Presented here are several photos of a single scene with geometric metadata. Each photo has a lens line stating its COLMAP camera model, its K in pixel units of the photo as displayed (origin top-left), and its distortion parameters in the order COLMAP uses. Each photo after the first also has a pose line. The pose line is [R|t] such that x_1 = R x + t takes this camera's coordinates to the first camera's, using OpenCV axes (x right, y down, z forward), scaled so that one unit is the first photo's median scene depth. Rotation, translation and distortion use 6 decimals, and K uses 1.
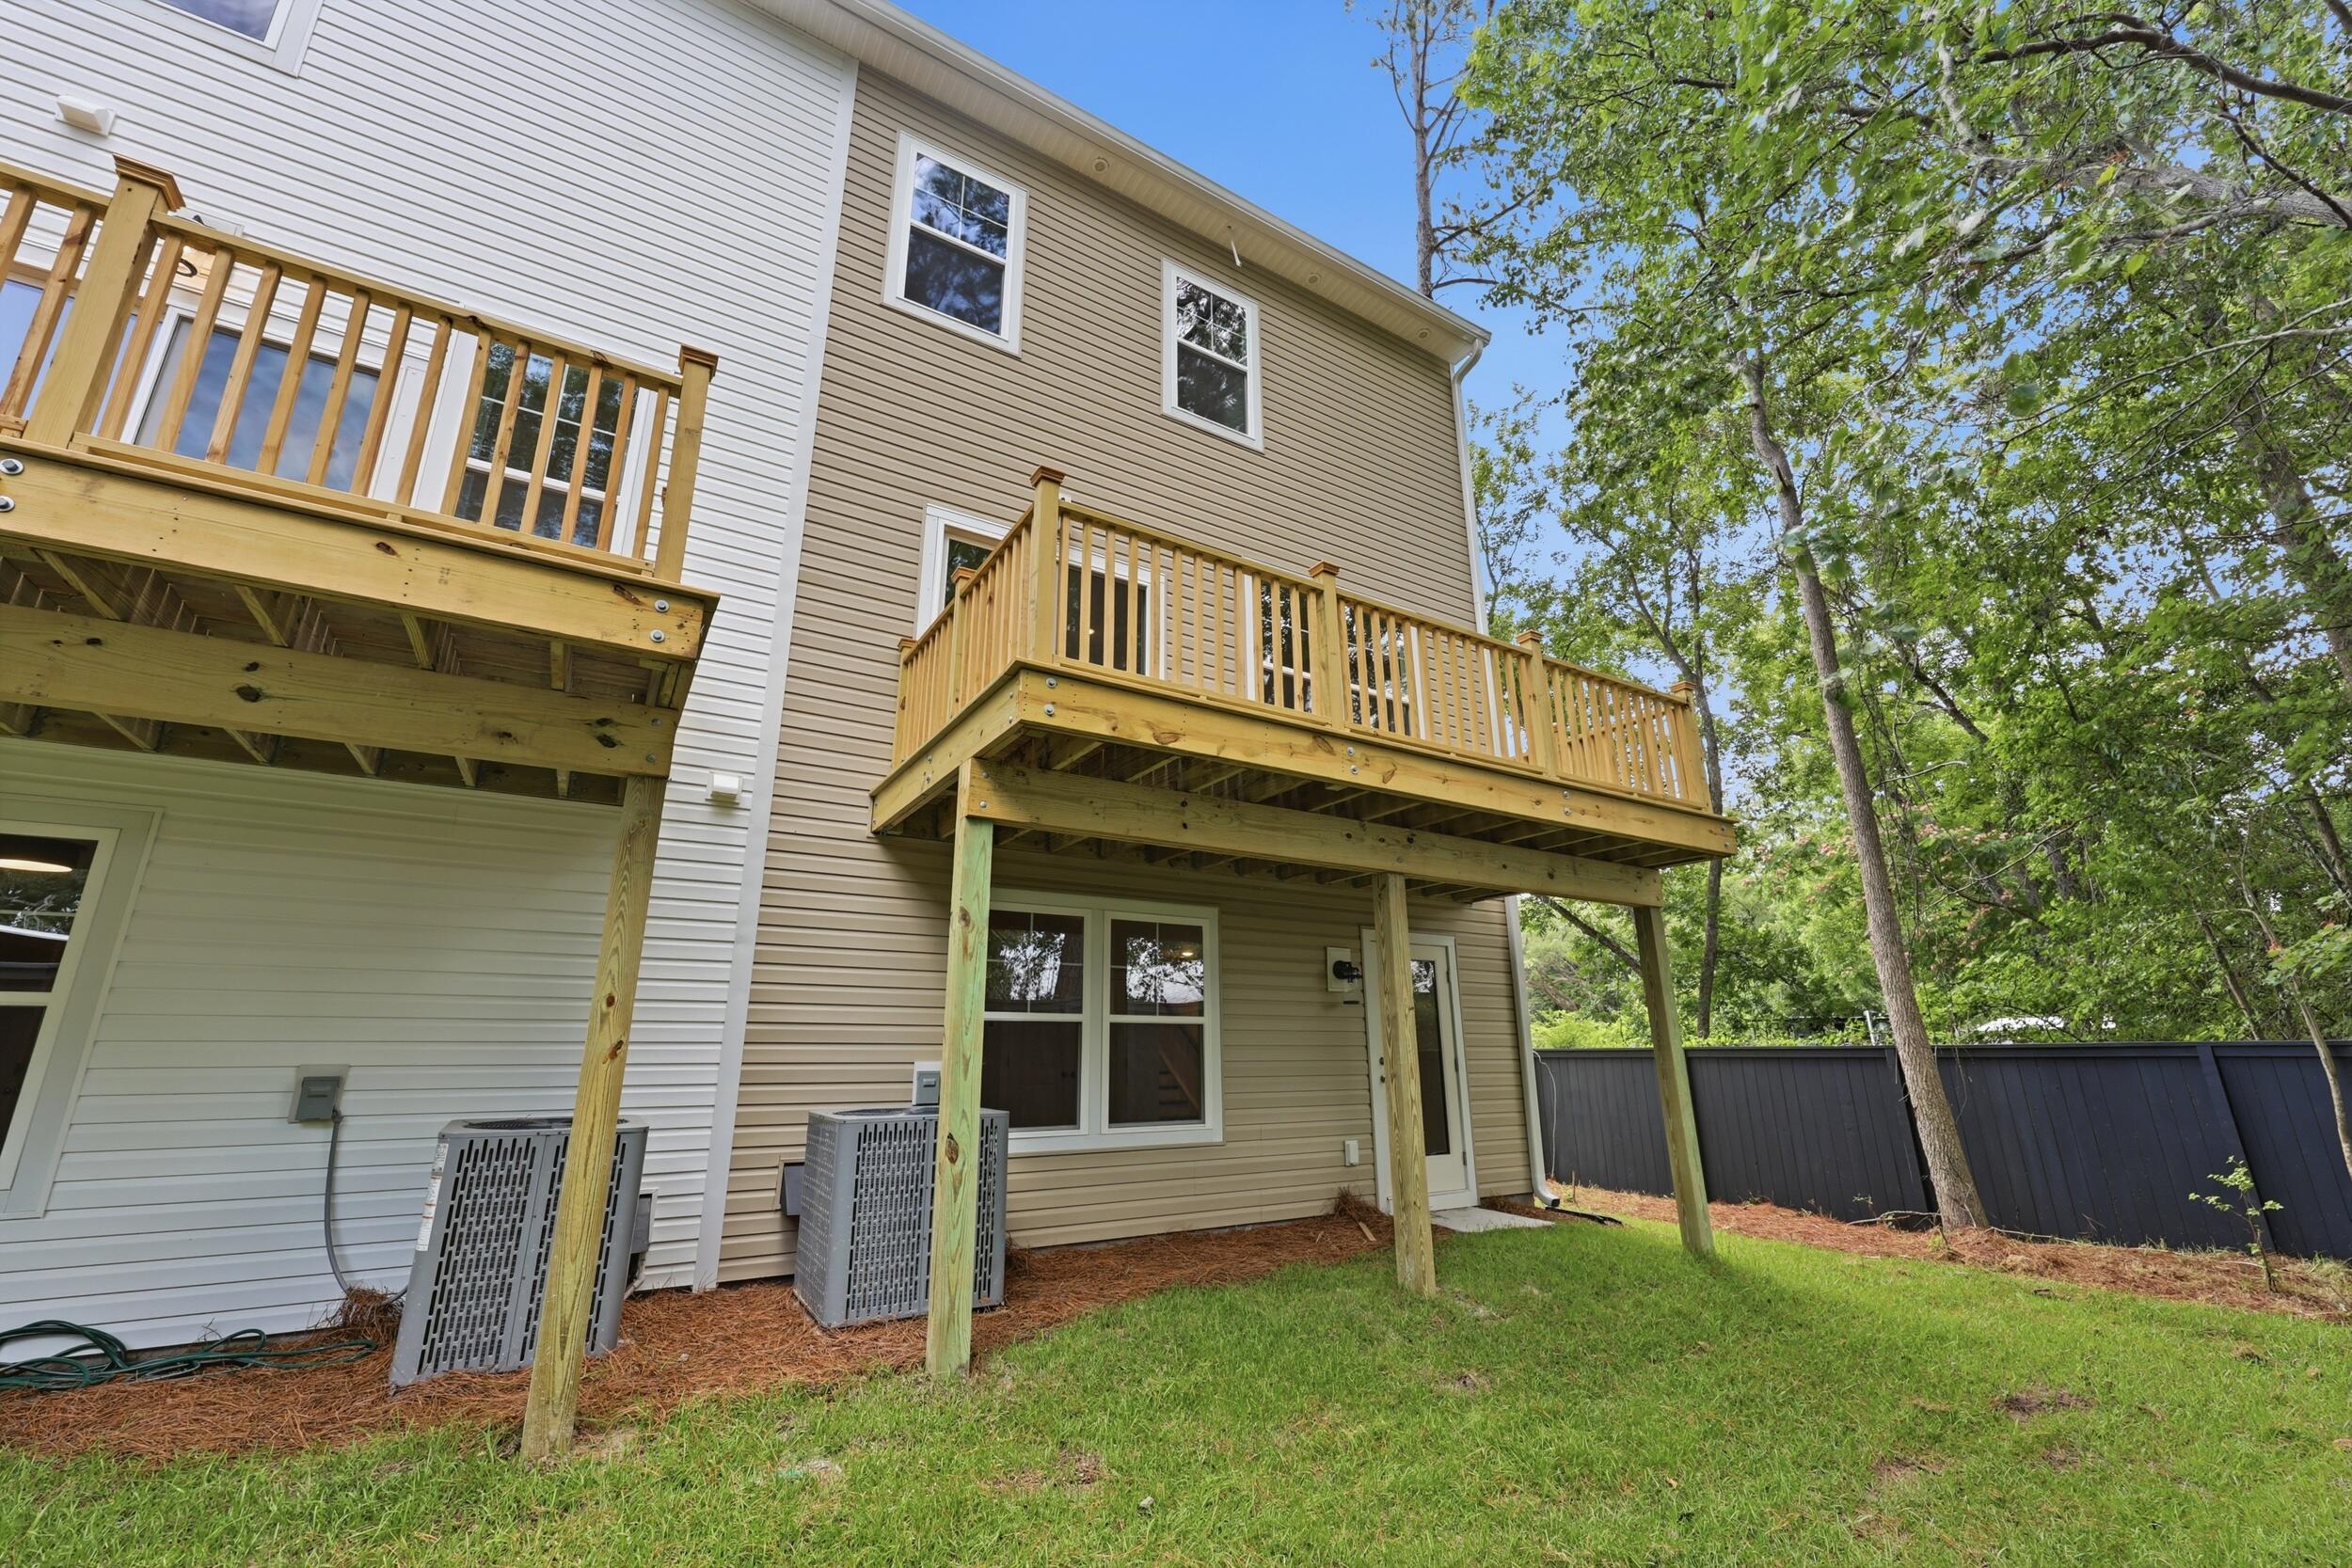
lens RADIAL K [[945.9, 0, 1176.1], [0, 945.9, 780.9], [0, 0, 1]] dist [0.006224, -0.000476]
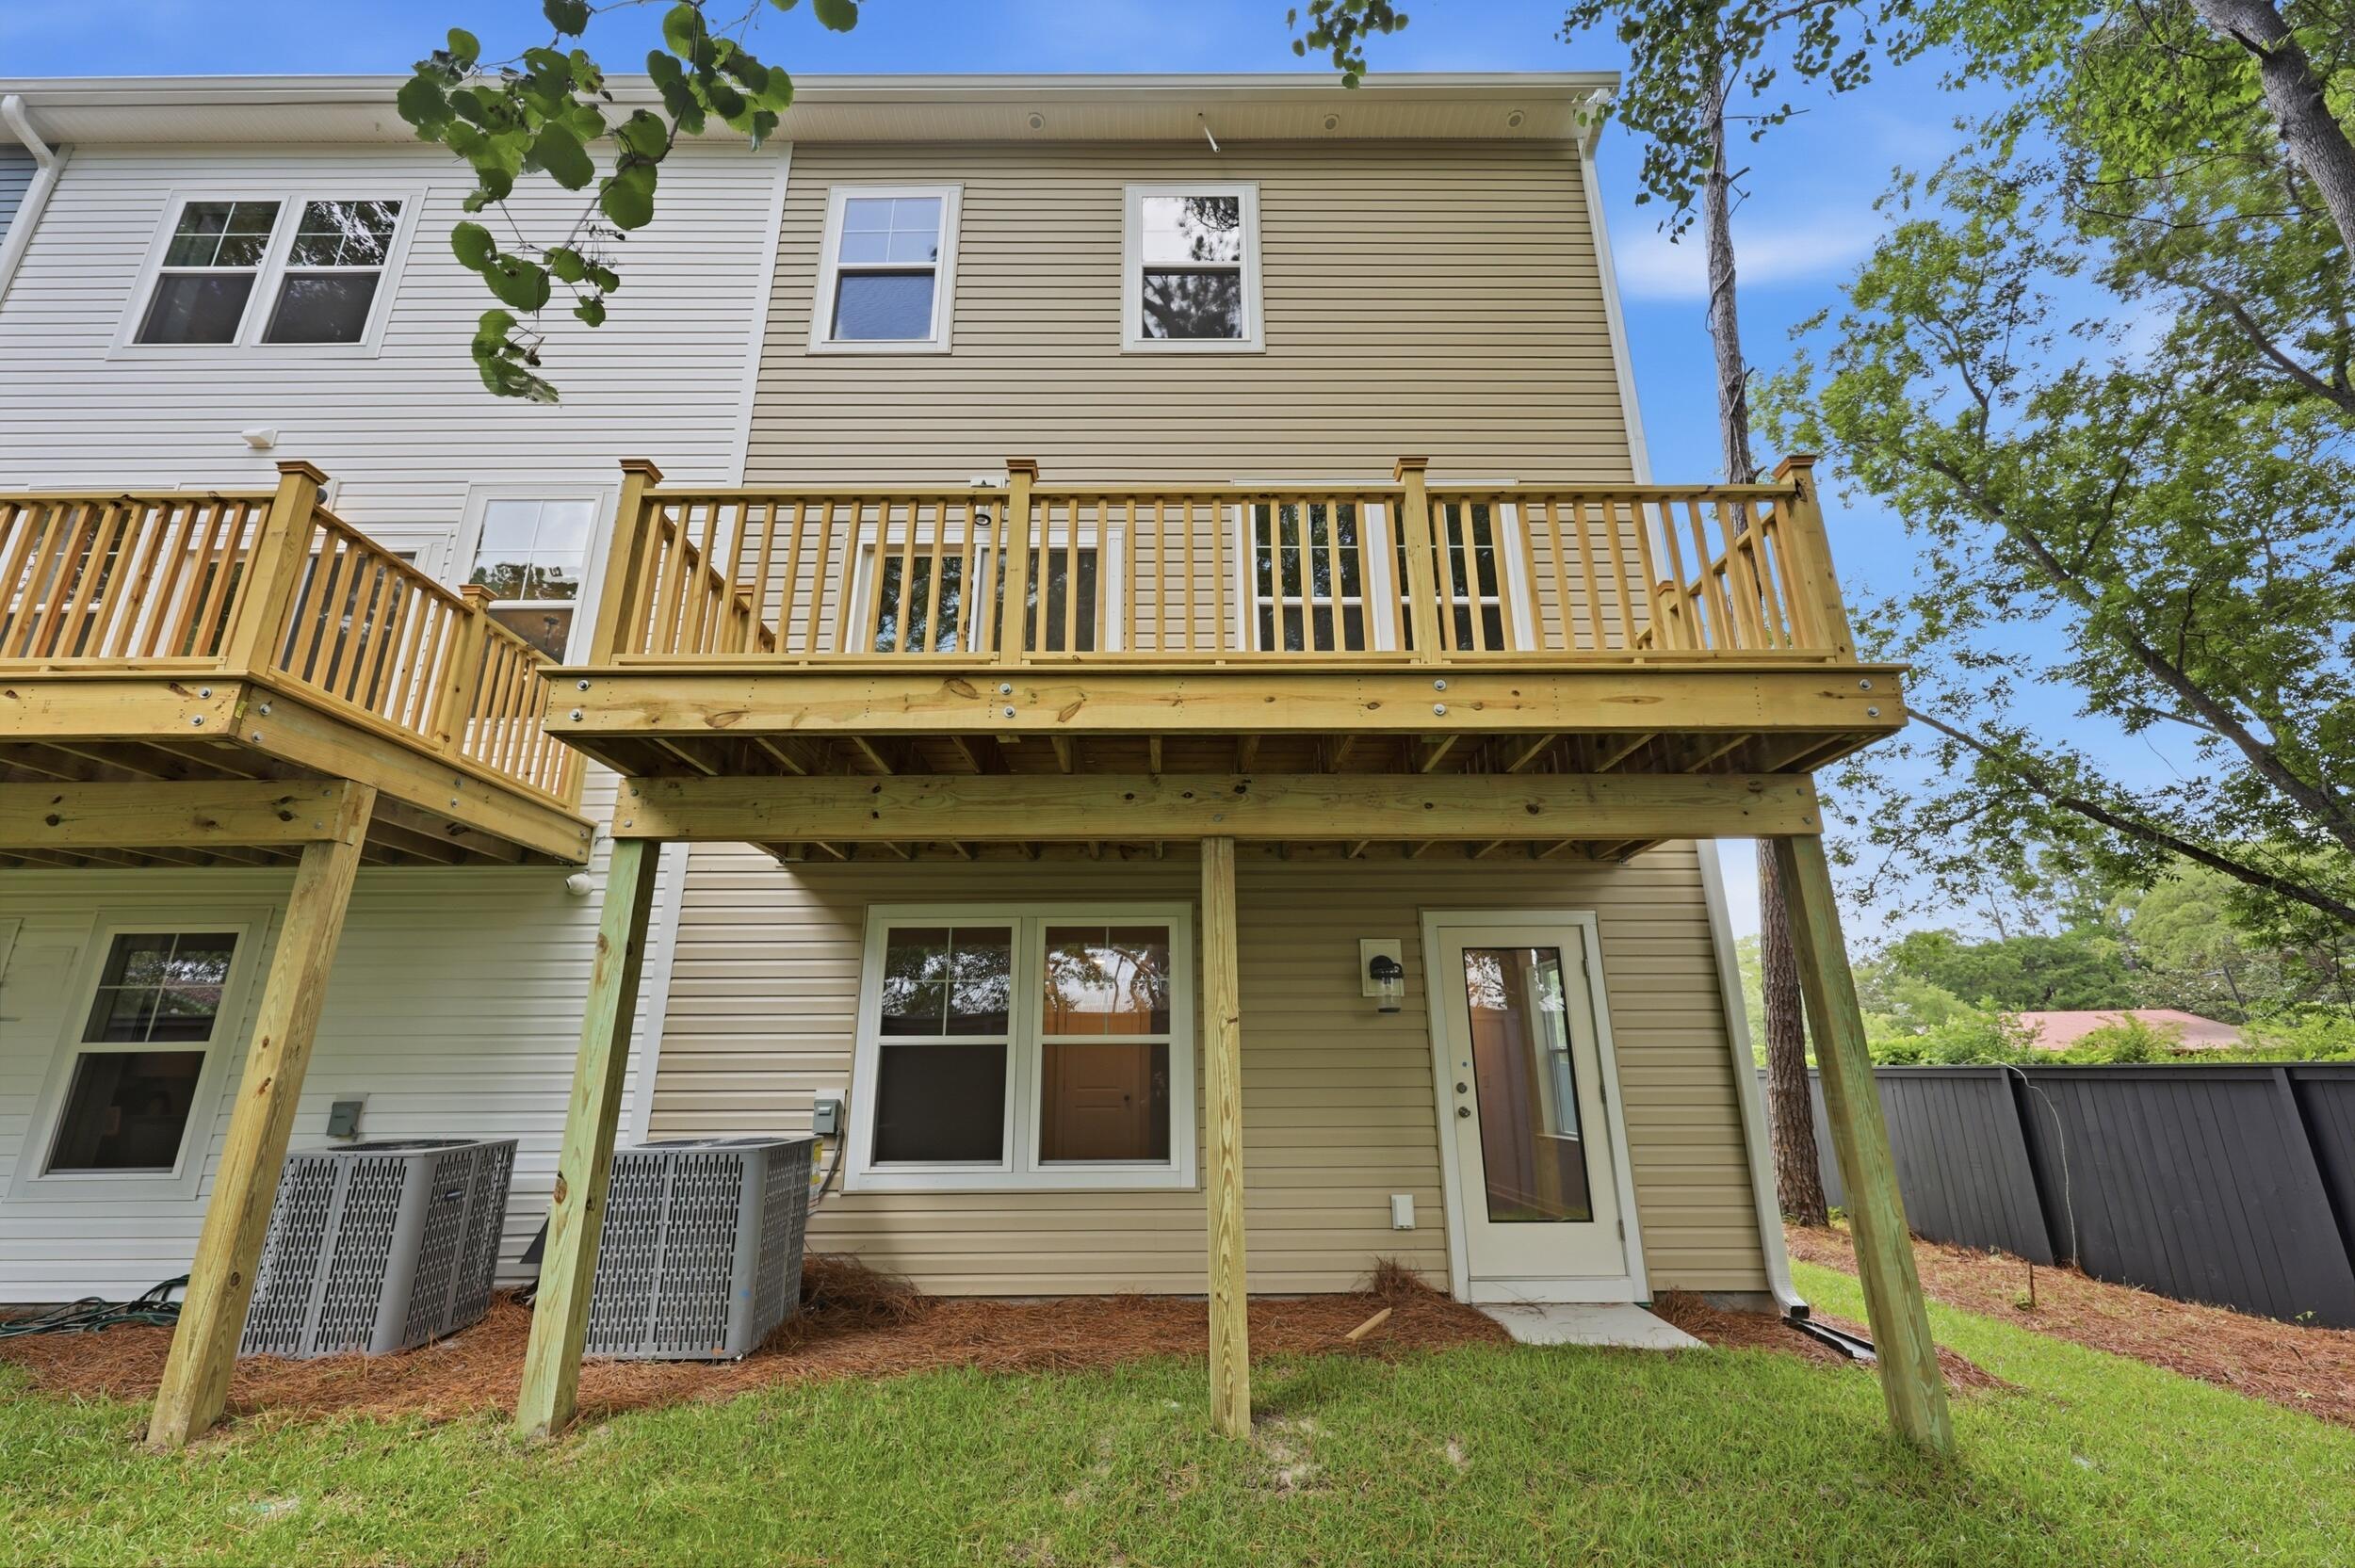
lens RADIAL K [[947.0, 0, 1169.5], [0, 947.0, 788.8], [0, 0, 1]] dist [0.006224, -0.000476]
pose [[0.854070, -0.153836, -0.496889, 0.480578], [0.149341, 0.987568, -0.049056, 0.076348], [0.498259, -0.032308, 0.866426, 0.286635]]
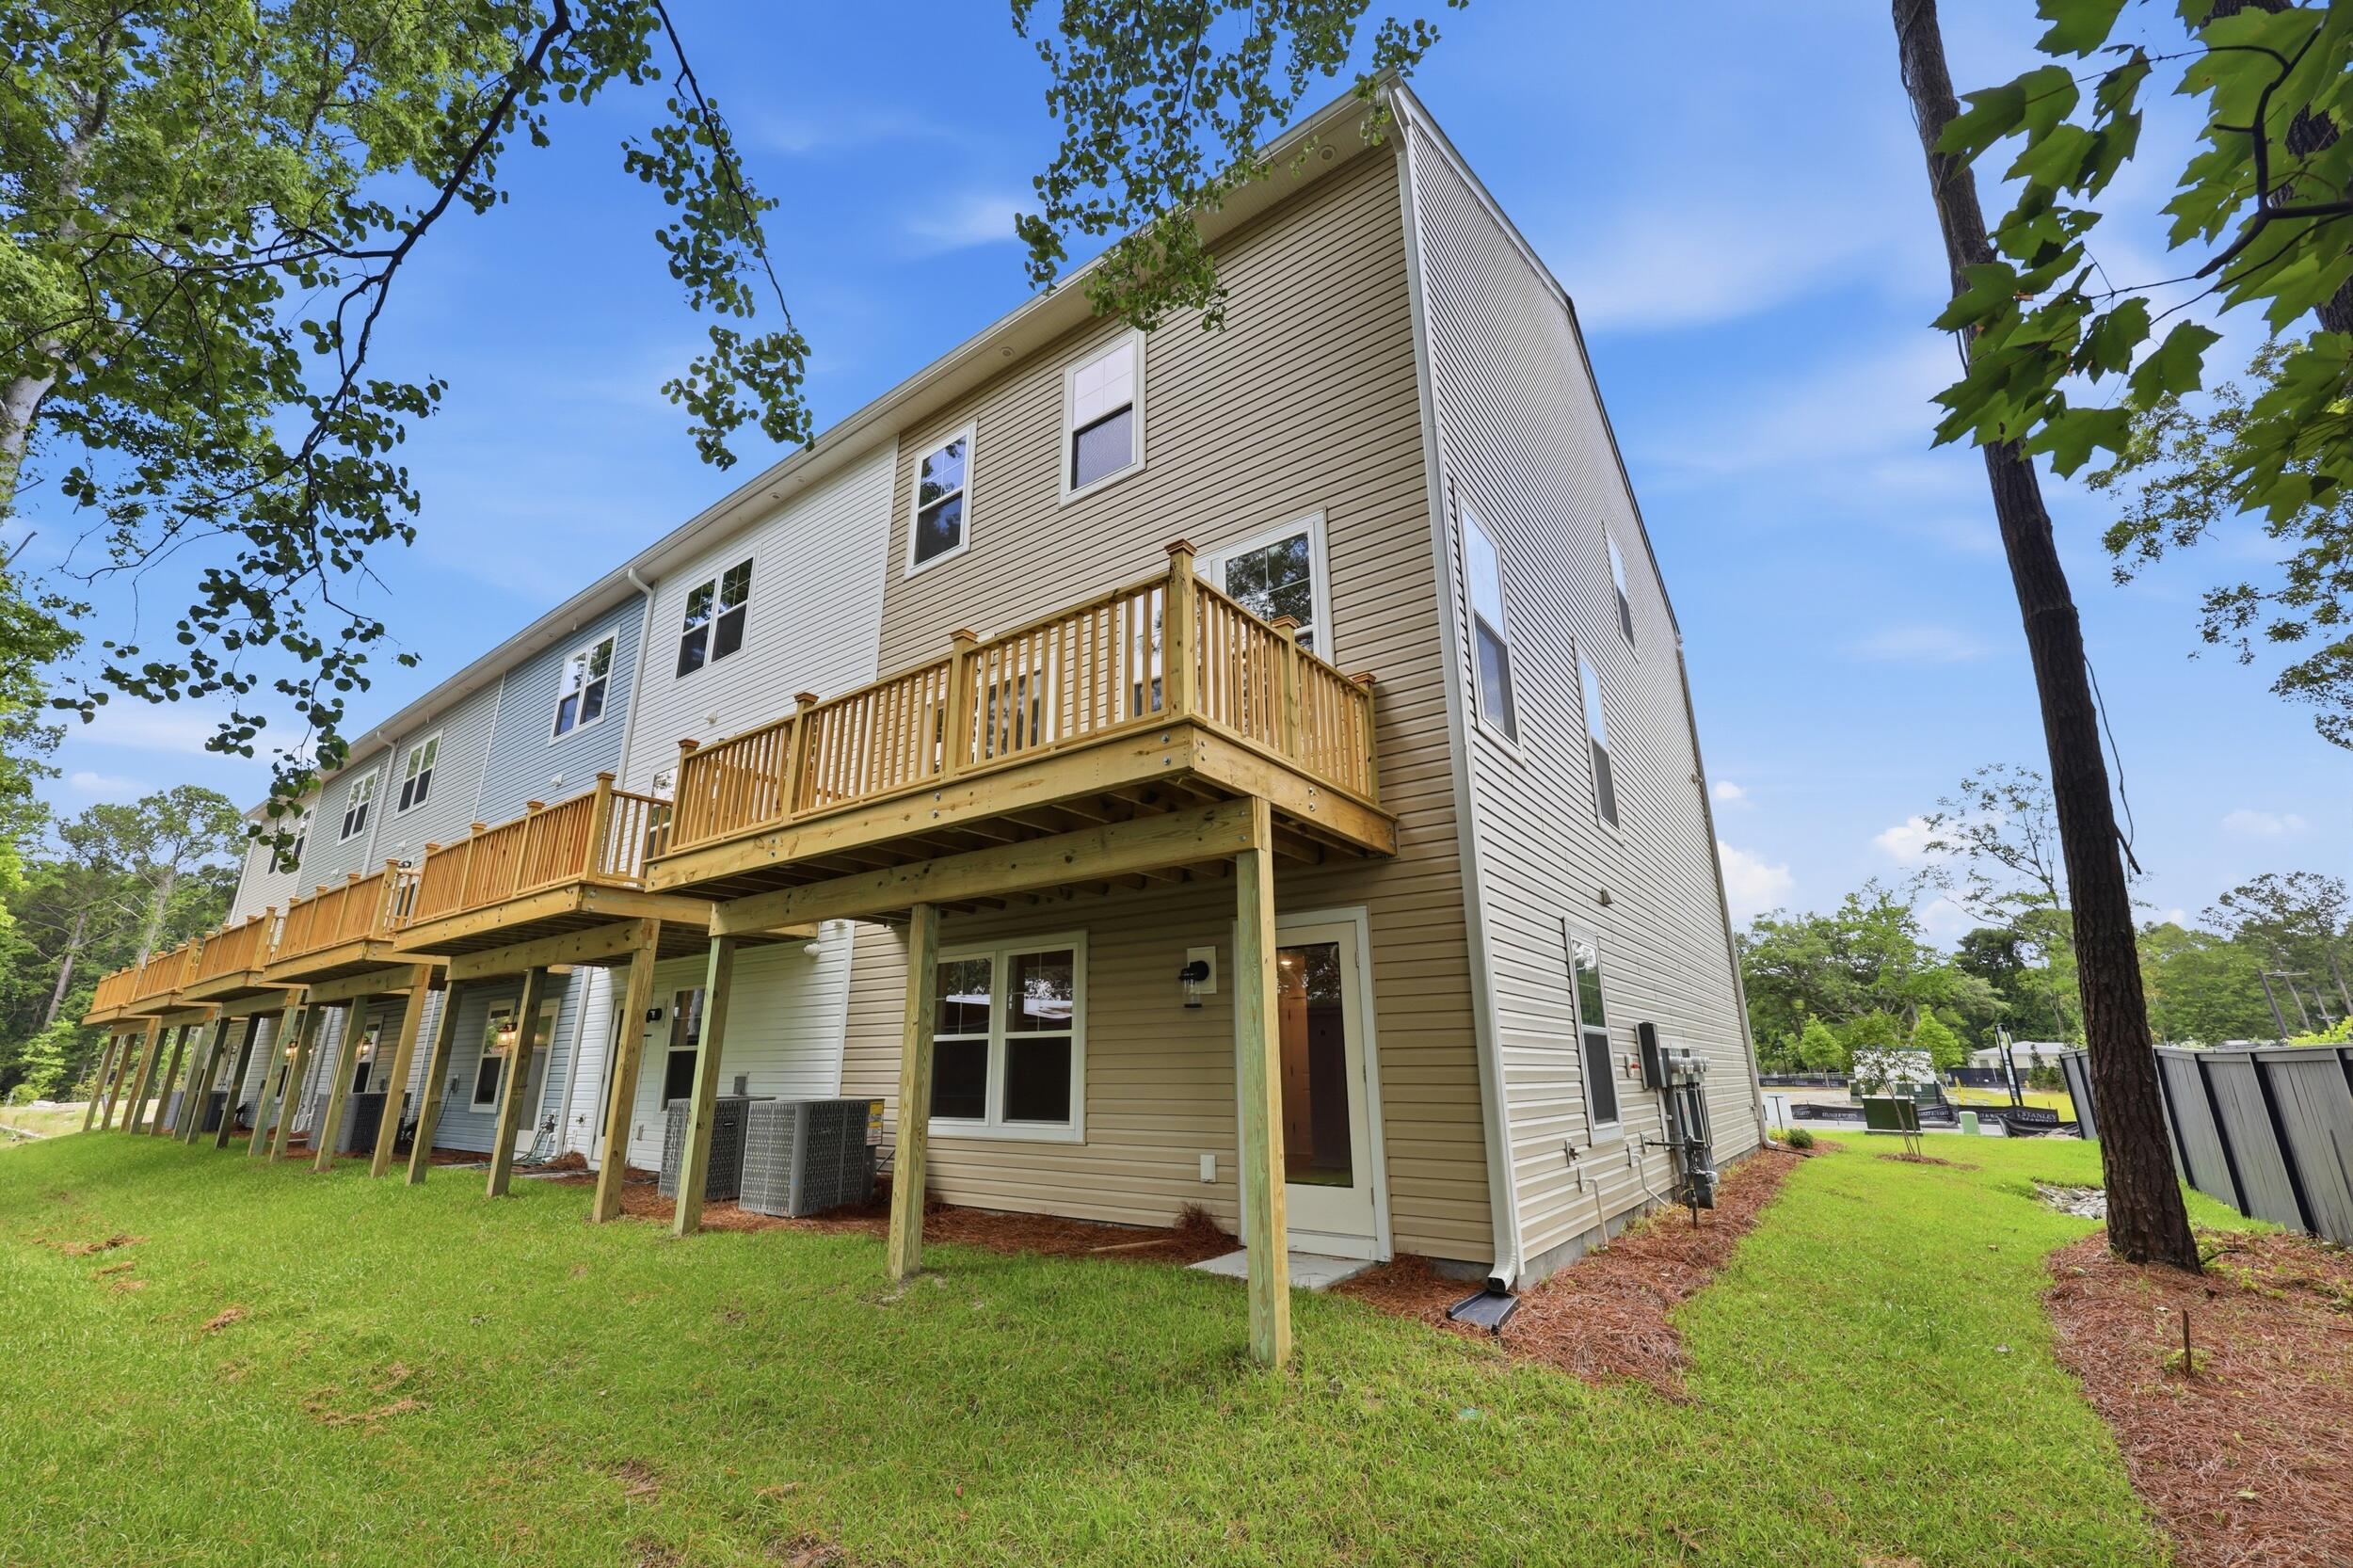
lens RADIAL K [[946.4, 0, 1155.6], [0, 946.4, 792.9], [0, 0, 1]] dist [0.006224, -0.000476]
pose [[0.368016, -0.259580, -0.892851, 1.154252], [0.267118, 0.949279, -0.165884, 0.196988], [0.890625, -0.177448, 0.418688, 0.673779]]
